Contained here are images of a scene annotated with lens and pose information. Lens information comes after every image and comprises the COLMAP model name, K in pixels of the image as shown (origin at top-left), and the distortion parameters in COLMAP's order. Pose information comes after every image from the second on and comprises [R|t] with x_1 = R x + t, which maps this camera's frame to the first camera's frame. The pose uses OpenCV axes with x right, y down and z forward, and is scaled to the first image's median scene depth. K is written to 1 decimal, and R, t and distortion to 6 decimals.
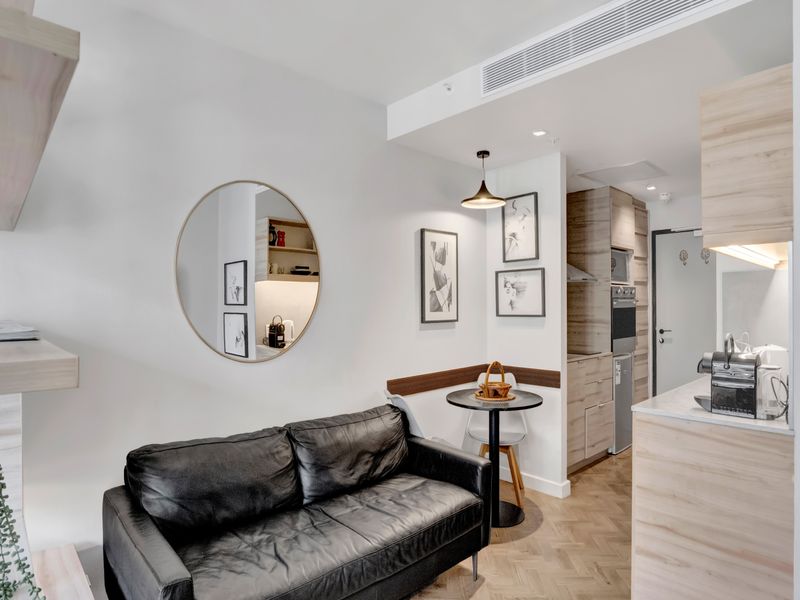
lens RADIAL K [[465.4, 0, 400.0], [0, 465.4, 300.0], [0, 0, 1]] dist [-0.058916, 0.040926]
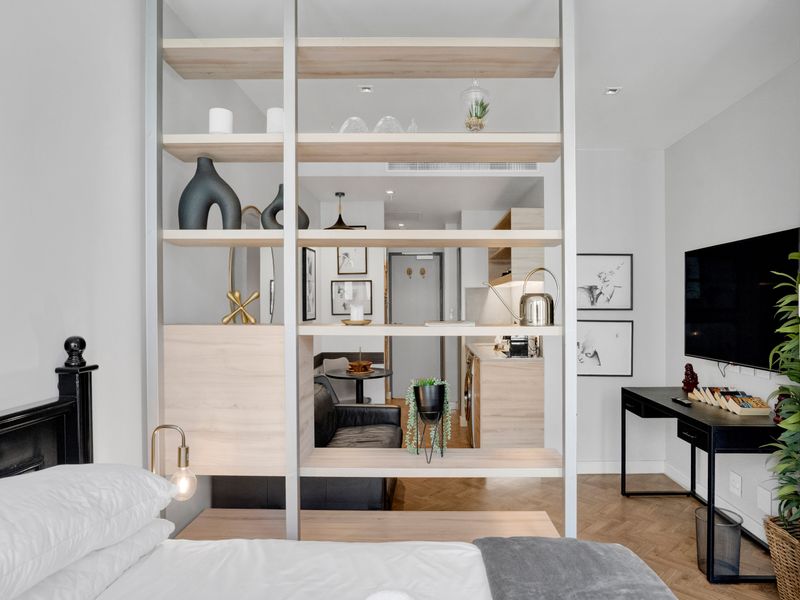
lens RADIAL K [[521.1, 0, 400.0], [0, 521.1, 300.0], [0, 0, 1]] dist [-0.065042, 0.043616]
pose [[0.705504, 0.005052, 0.708688, -0.697762], [-0.006887, 0.999976, -0.000273, -0.008750], [-0.708673, -0.004688, 0.705522, -0.171672]]
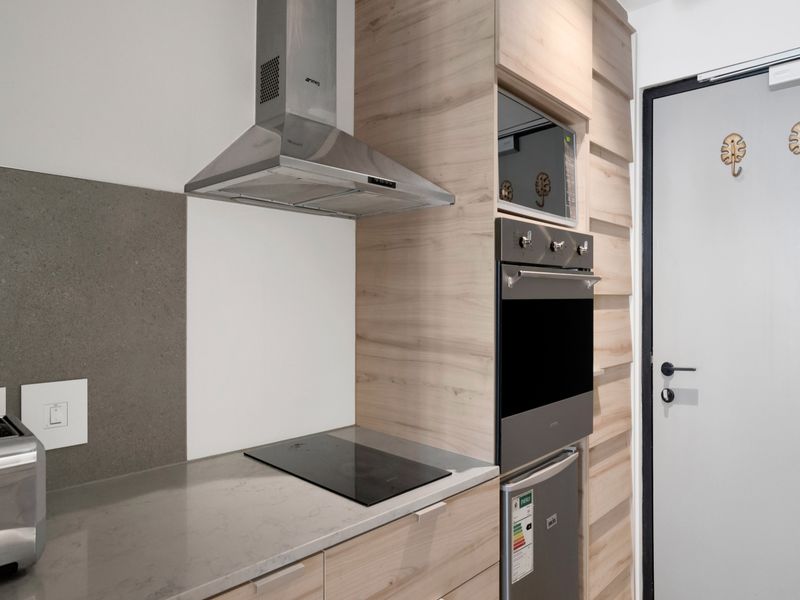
lens RADIAL K [[503.6, 0, 420.7], [0, 503.6, 290.0], [0, 0, 1]] dist [-0.004071, -0.000690]
pose [[0.995368, 0.011609, 0.095433, 0.436535], [-0.010881, 0.999908, -0.008147, 0.017063], [-0.095519, 0.007071, 0.995402, 0.802871]]
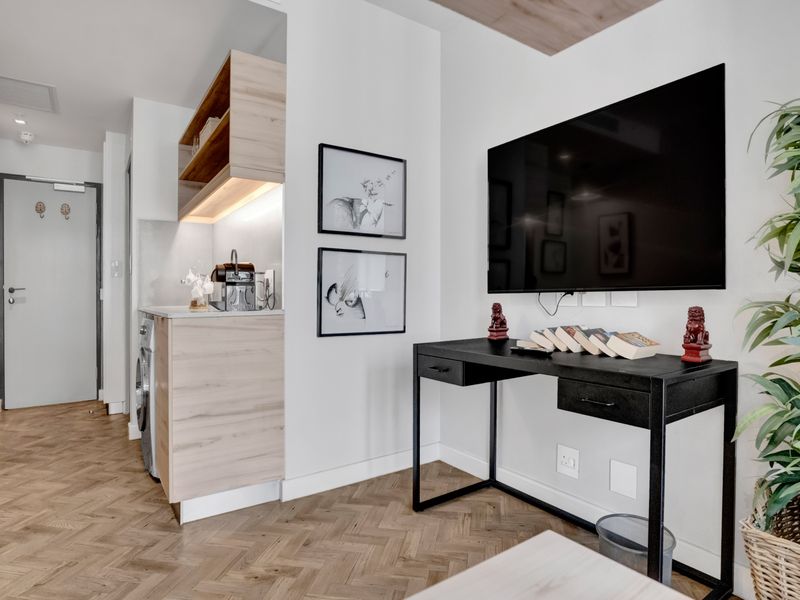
lens RADIAL K [[467.8, 0, 412.3], [0, 467.8, 292.2], [0, 0, 1]] dist [-0.025042, 0.002421]
pose [[0.129975, 0.012262, 0.991441, -0.249860], [-0.001499, 0.999925, -0.012171, 0.103953], [-0.991516, 0.000096, 0.129984, 0.165423]]
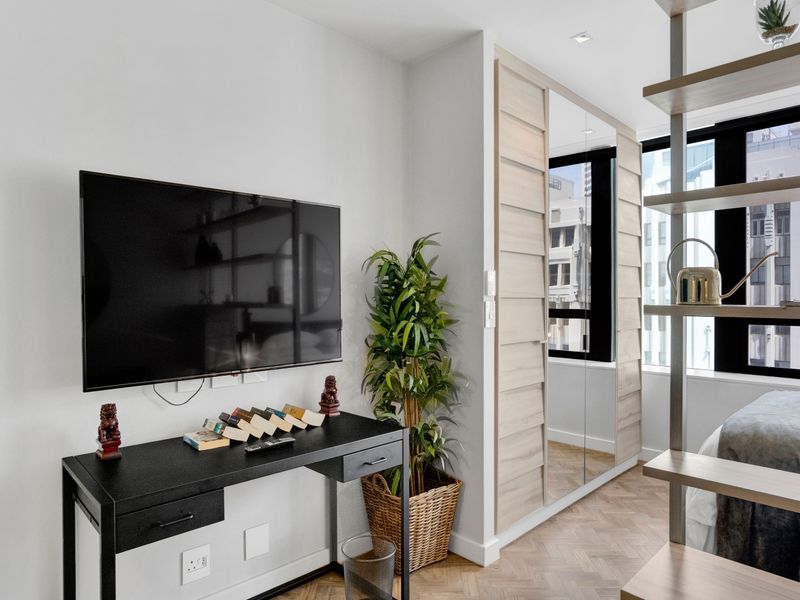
lens RADIAL K [[501.0, 0, 400.0], [0, 501.0, 300.0], [0, 0, 1]] dist [-0.006028, -0.001883]
pose [[-0.999585, 0.006047, -0.028148, 0.144542], [0.006148, 0.999975, -0.003502, 0.015604], [0.028127, -0.003673, -0.999598, 0.615500]]
